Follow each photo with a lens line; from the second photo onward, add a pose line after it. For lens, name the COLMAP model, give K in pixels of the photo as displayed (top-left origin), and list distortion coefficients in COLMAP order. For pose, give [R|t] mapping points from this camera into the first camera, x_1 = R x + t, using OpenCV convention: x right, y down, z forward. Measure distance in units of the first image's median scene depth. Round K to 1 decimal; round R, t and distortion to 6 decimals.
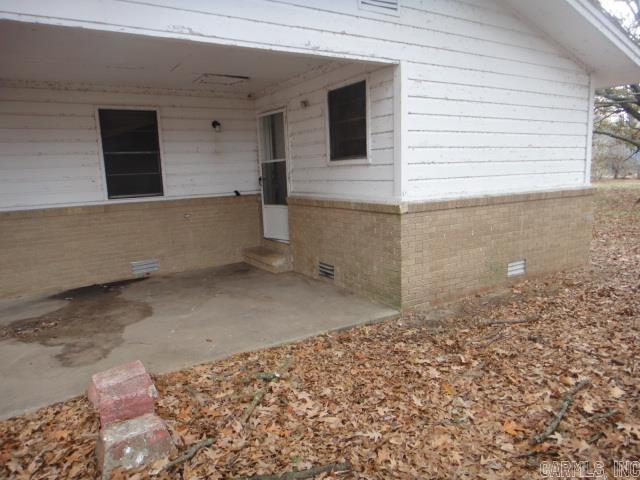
lens RADIAL K [[449.8, 0, 319.0], [0, 449.8, 240.6], [0, 0, 1]] dist [0.006018, -0.009618]
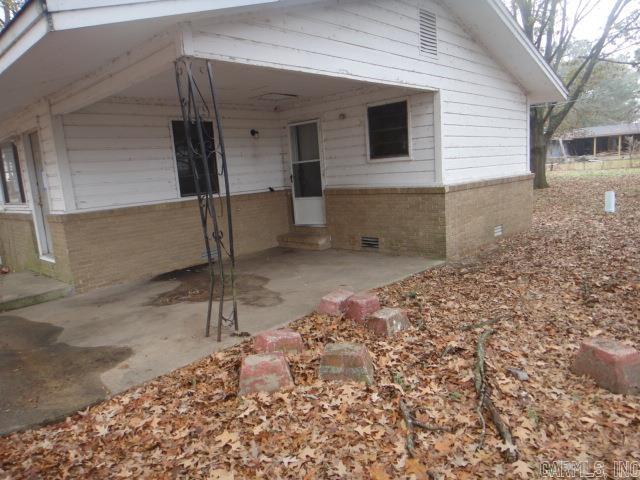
lens RADIAL K [[449.8, 0, 321.4], [0, 449.8, 240.6], [0, 0, 1]] dist [0.006018, -0.009618]
pose [[0.969443, -0.066622, 0.236096, -0.469259], [0.069145, 0.997604, -0.002415, 0.059284], [-0.235370, 0.018666, 0.971727, -0.269319]]
